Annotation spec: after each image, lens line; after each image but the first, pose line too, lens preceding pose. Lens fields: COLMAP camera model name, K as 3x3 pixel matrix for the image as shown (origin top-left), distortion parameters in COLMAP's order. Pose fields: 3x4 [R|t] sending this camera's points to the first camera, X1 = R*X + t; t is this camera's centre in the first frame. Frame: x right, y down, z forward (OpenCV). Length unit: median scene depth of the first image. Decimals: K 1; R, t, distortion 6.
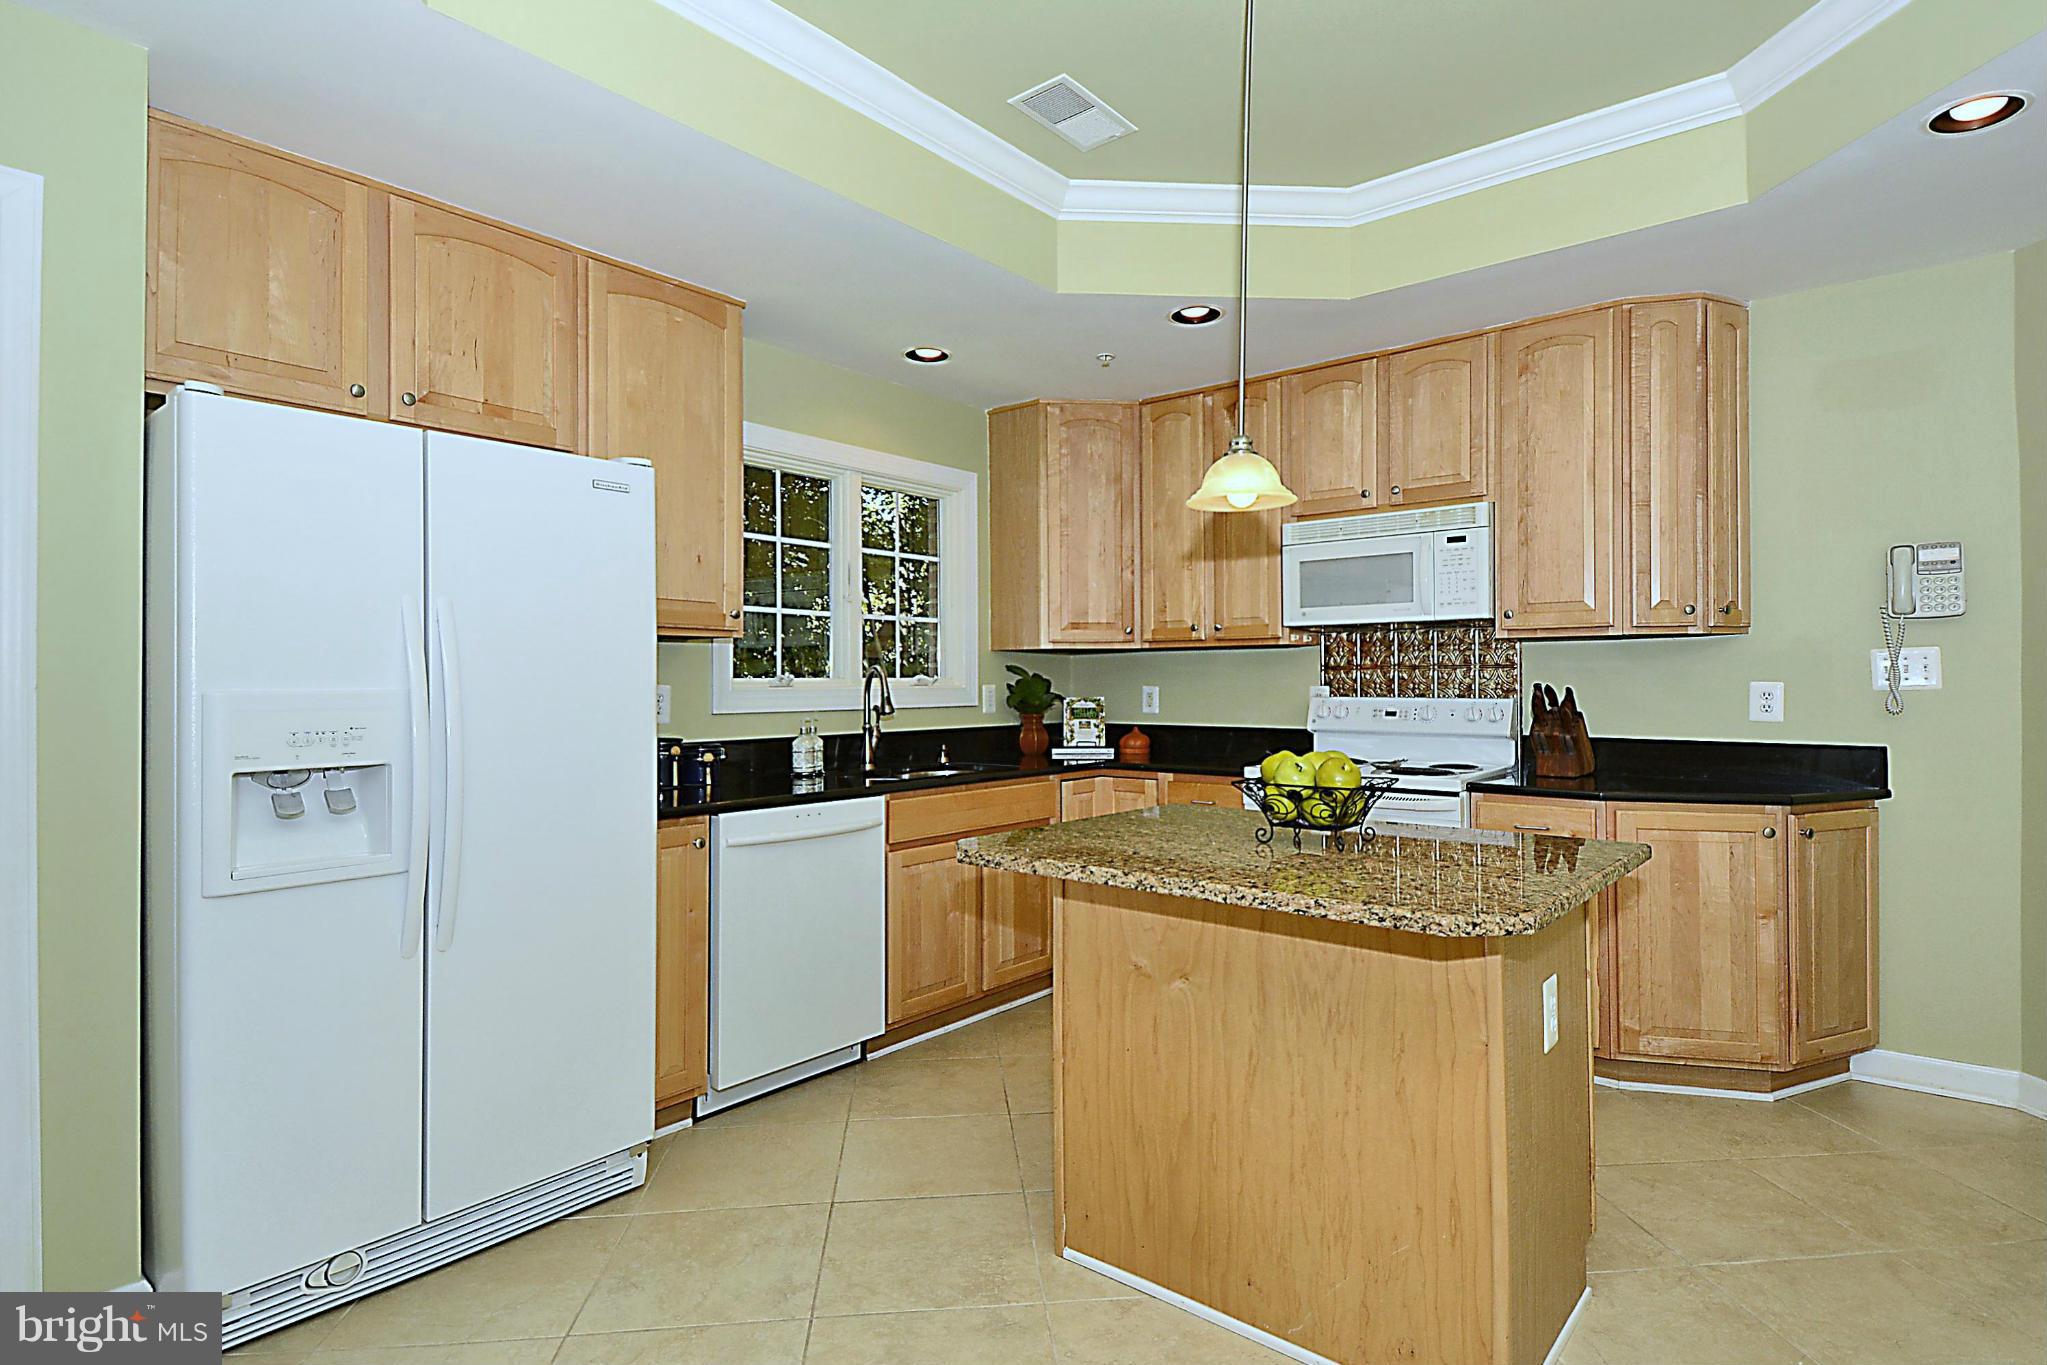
lens RADIAL K [[1030.2, 0, 1023.5], [0, 1030.2, 682.5], [0, 0, 1]] dist [0.035605, -0.000145]
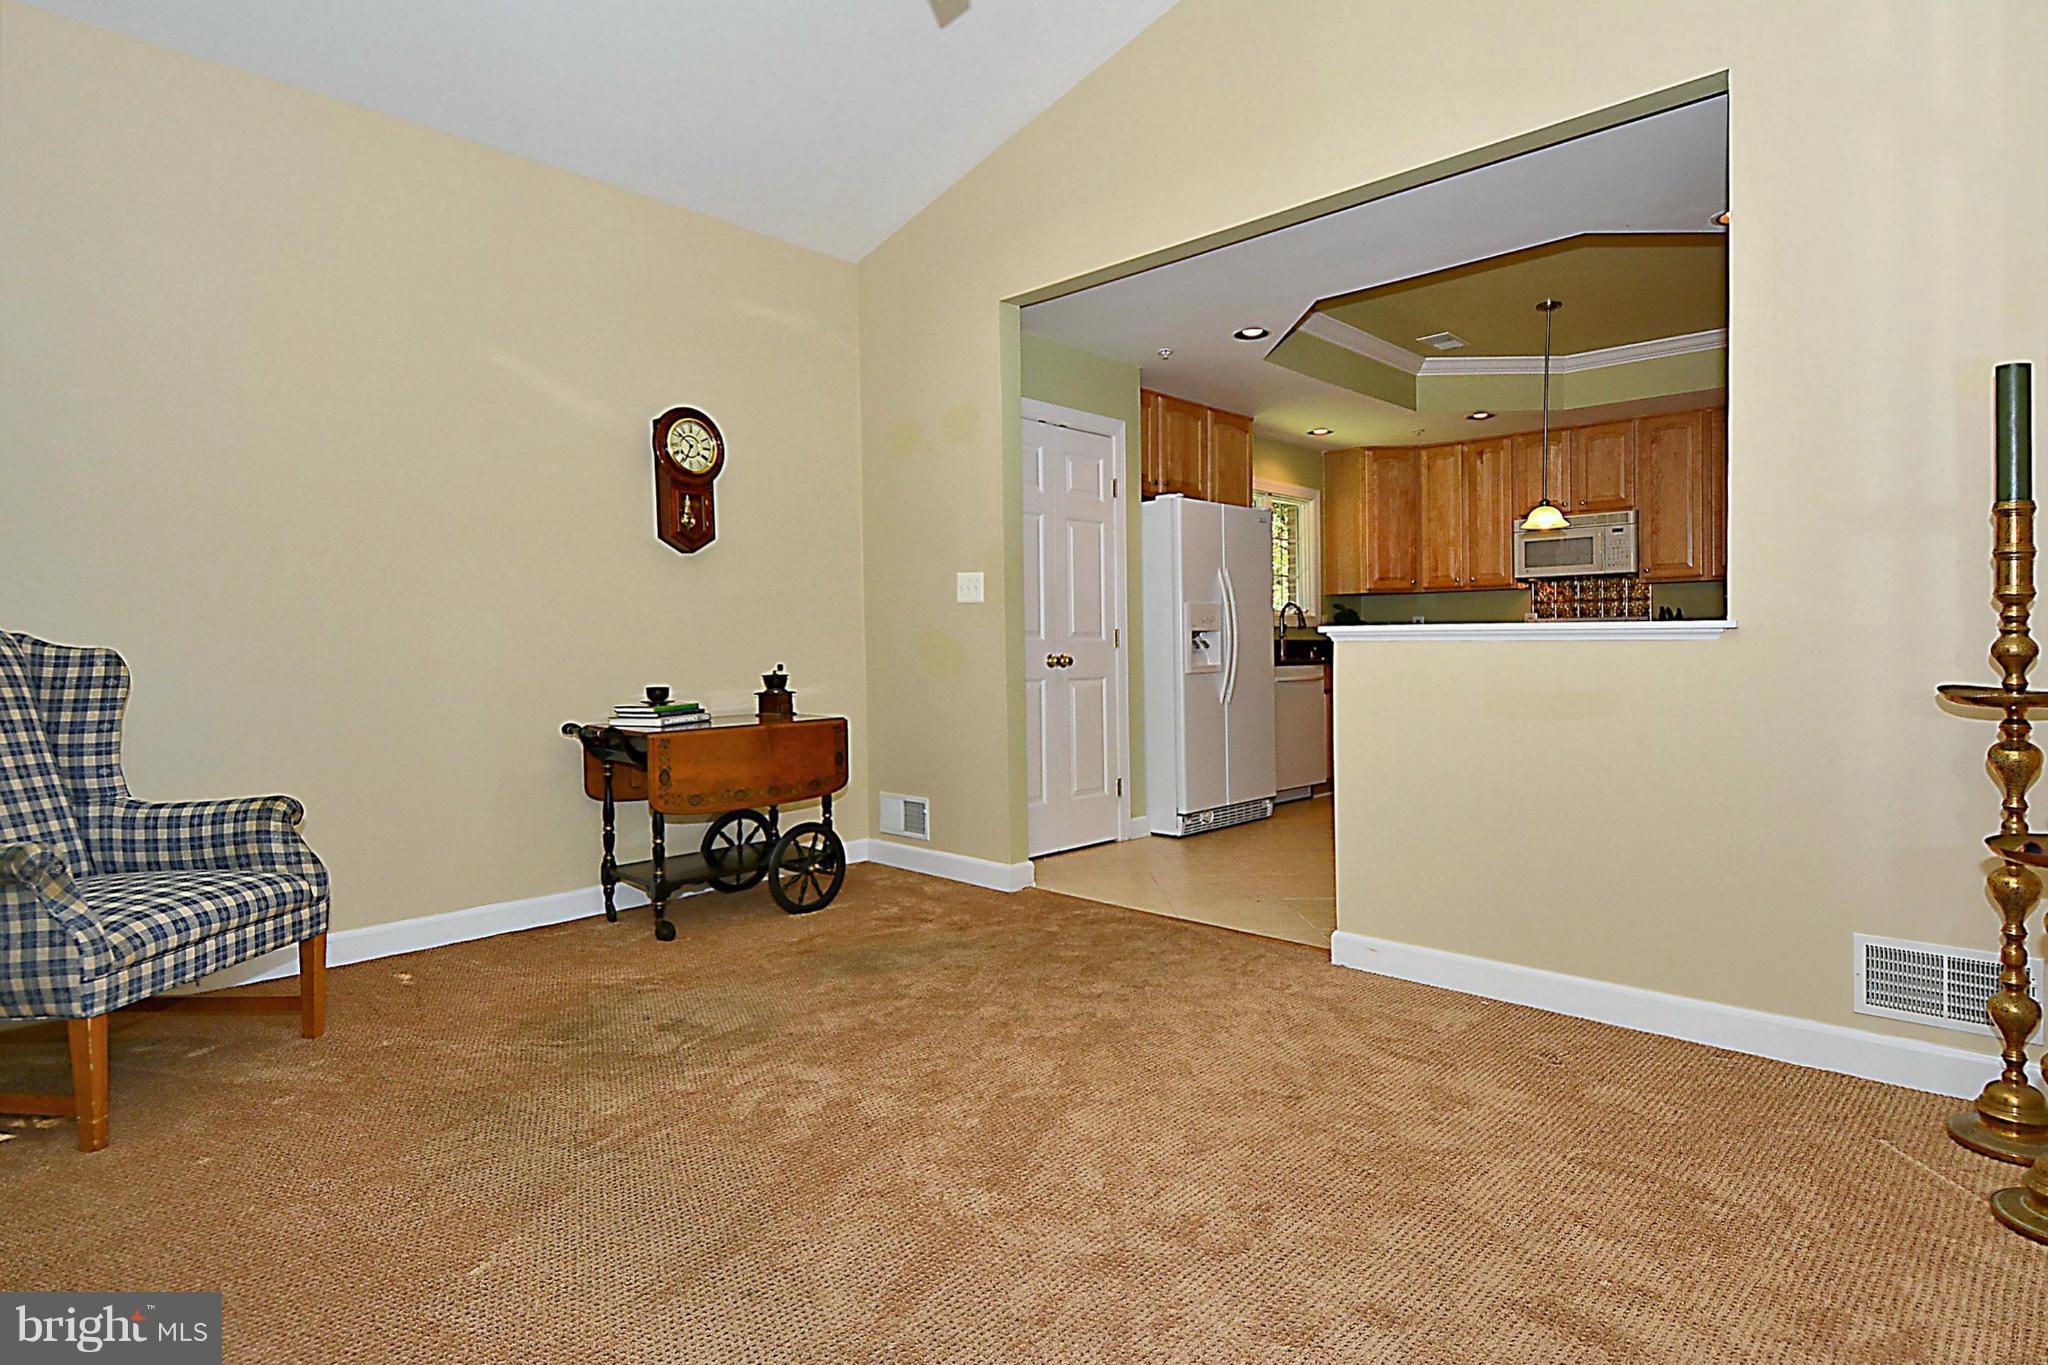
lens RADIAL K [[1072.6, 0, 1021.8], [0, 1072.6, 670.7], [0, 0, 1]] dist [0.002228, -0.000139]
pose [[0.997614, -0.002707, -0.068978, -0.482814], [0.004053, 0.999804, 0.019384, 0.067706], [0.068912, -0.019617, 0.997430, -0.935198]]
